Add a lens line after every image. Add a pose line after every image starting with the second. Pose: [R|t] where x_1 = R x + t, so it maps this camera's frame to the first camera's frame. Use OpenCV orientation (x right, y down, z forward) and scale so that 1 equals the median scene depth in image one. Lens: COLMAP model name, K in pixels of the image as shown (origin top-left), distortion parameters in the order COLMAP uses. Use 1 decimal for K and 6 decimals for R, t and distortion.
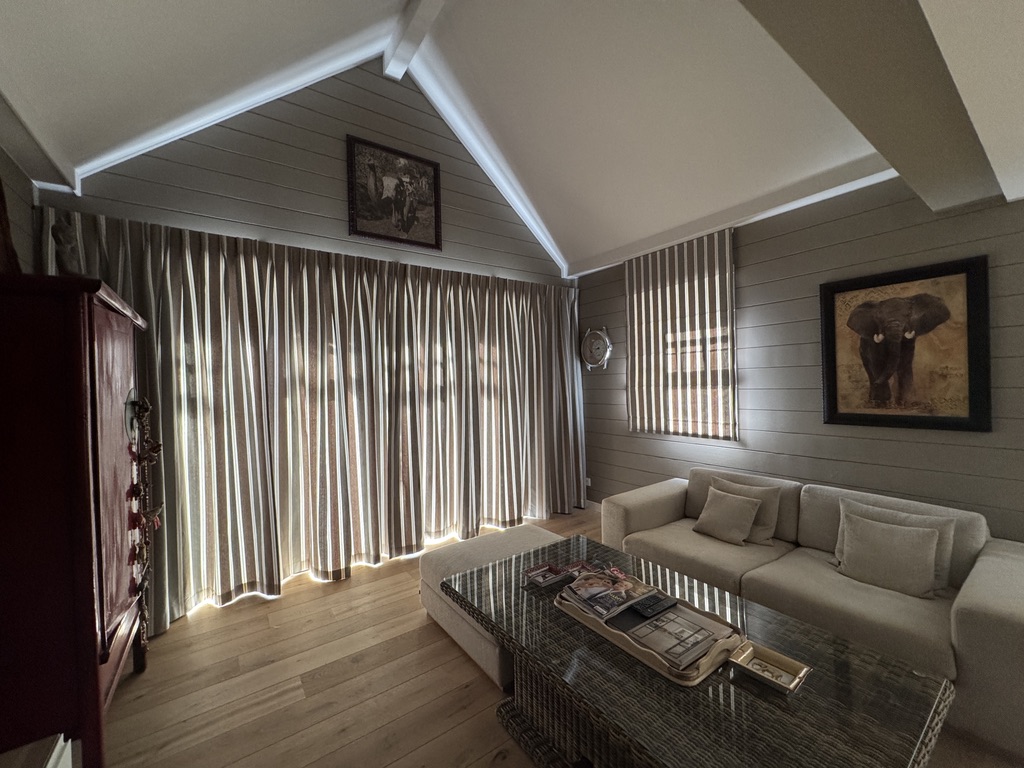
lens RADIAL K [[411.6, 0, 513.2], [0, 411.6, 381.1], [0, 0, 1]] dist [0.005106, 0.000749]
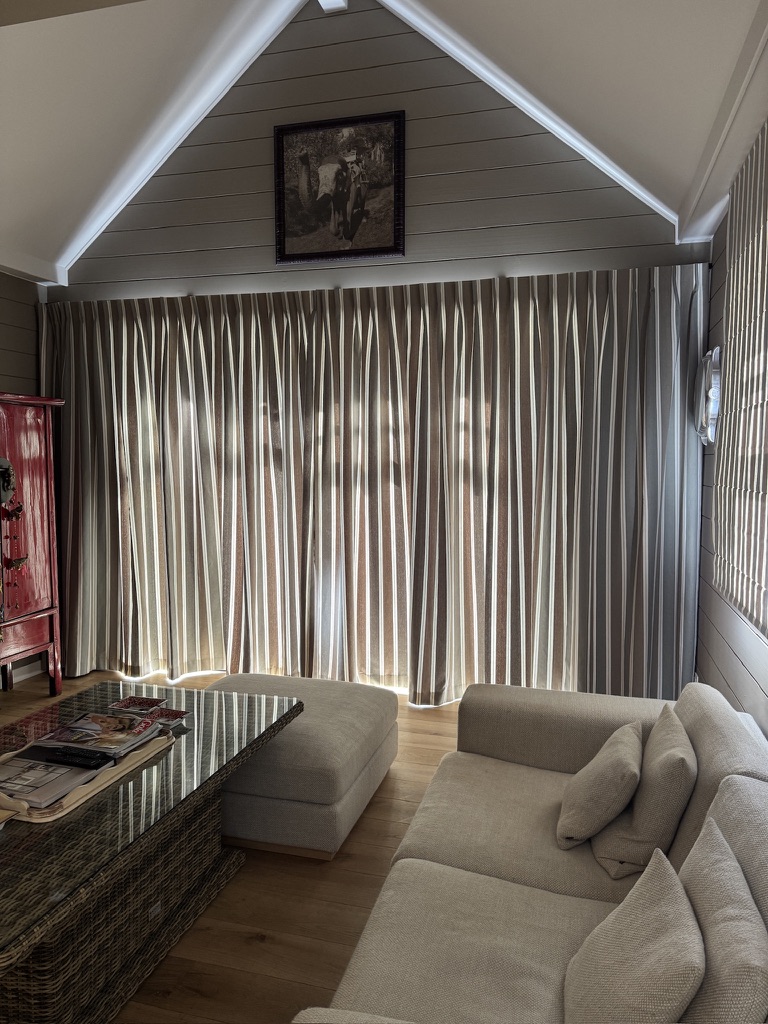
lens RADIAL K [[729.4, 0, 385.4], [0, 729.4, 513.2], [0, 0, 1]] dist [0.044564, -0.058115]
pose [[0.633112, 0.082436, -0.769658, 0.808241], [-0.018744, 0.995654, 0.091223, -0.022650], [0.773833, -0.043328, 0.631906, 0.278411]]
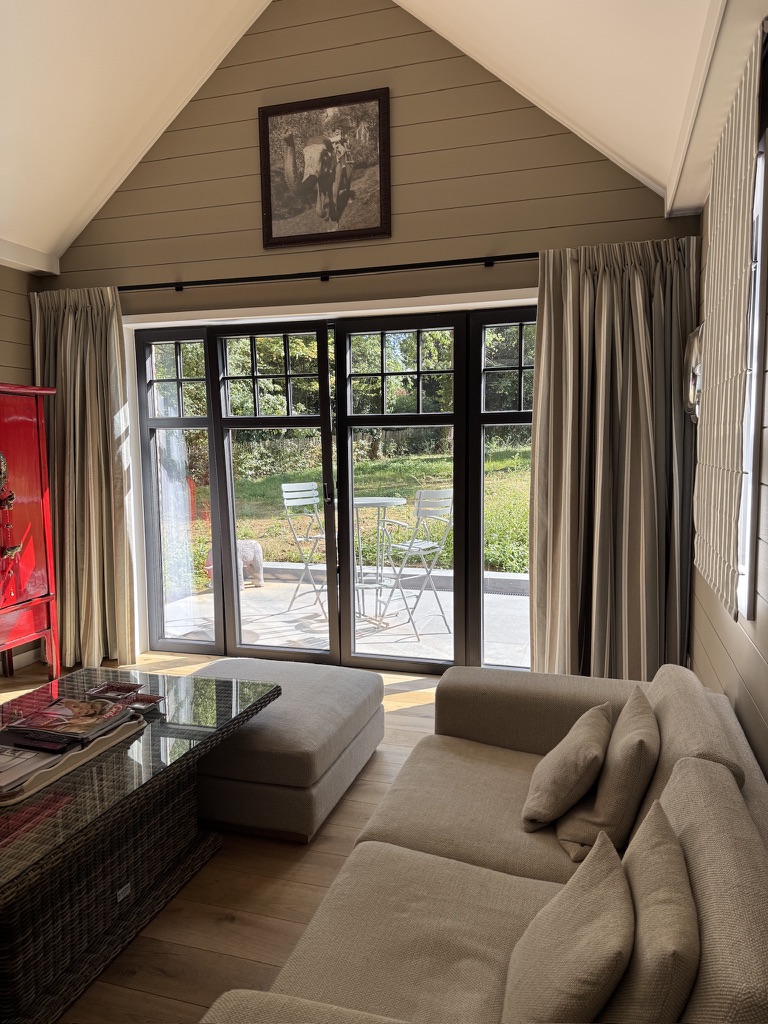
lens RADIAL K [[729.4, 0, 385.0], [0, 729.4, 511.8], [0, 0, 1]] dist [0.044564, -0.058115]
pose [[0.612166, 0.088788, -0.785728, 0.837661], [-0.002050, 0.993851, 0.110709, -0.021472], [0.790726, -0.066162, 0.608584, 0.322657]]
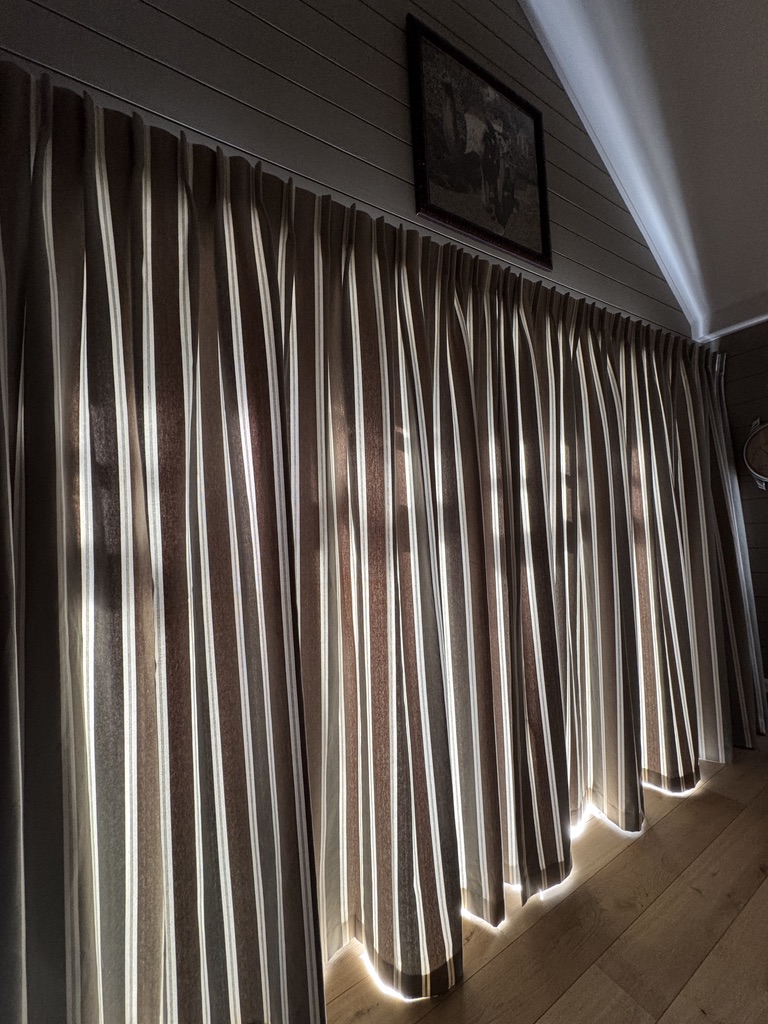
lens RADIAL K [[411.6, 0, 387.3], [0, 411.6, 507.2], [0, 0, 1]] dist [0.005106, 0.000749]
pose [[0.997388, -0.032582, -0.064465, -0.412220], [0.028947, 0.997980, -0.056542, 0.021227], [0.066177, 0.054528, 0.996317, 0.529506]]
